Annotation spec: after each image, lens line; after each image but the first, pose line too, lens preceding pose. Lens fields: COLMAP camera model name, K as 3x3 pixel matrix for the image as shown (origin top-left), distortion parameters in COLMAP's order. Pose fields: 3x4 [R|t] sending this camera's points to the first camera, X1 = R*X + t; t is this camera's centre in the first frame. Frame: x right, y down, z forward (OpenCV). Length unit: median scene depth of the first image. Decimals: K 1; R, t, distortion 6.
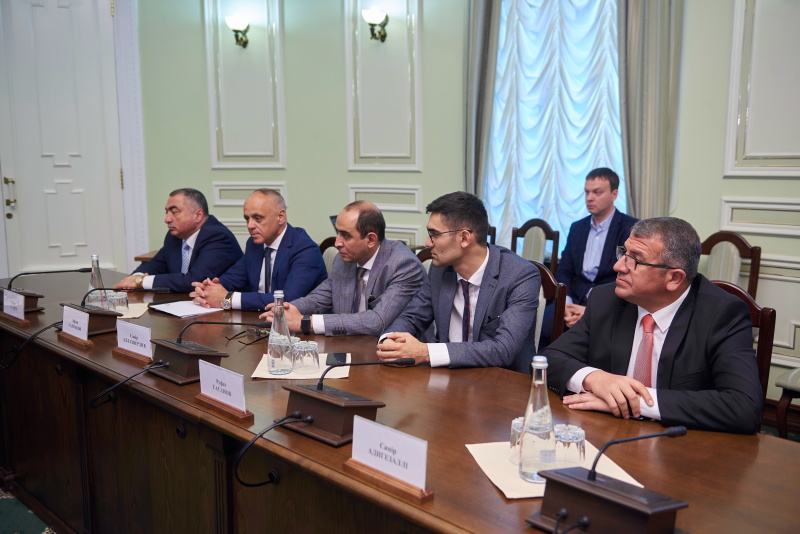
lens RADIAL K [[742.2, 0, 400.0], [0, 742.2, 267.0], [0, 0, 1]] dist [0.049497, 0.004542]
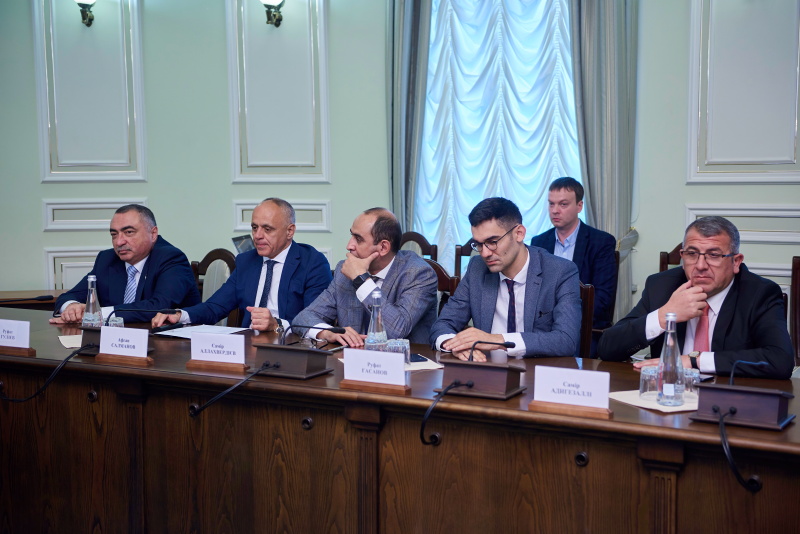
lens RADIAL K [[1139.3, 0, 400.0], [0, 1139.3, 267.0], [0, 0, 1]] dist [0.152446, 0.016878]
pose [[0.967964, -0.030424, 0.249239, -0.268653], [0.044506, 0.997704, -0.051058, 0.041345], [-0.247113, 0.060515, 0.967095, -0.299354]]
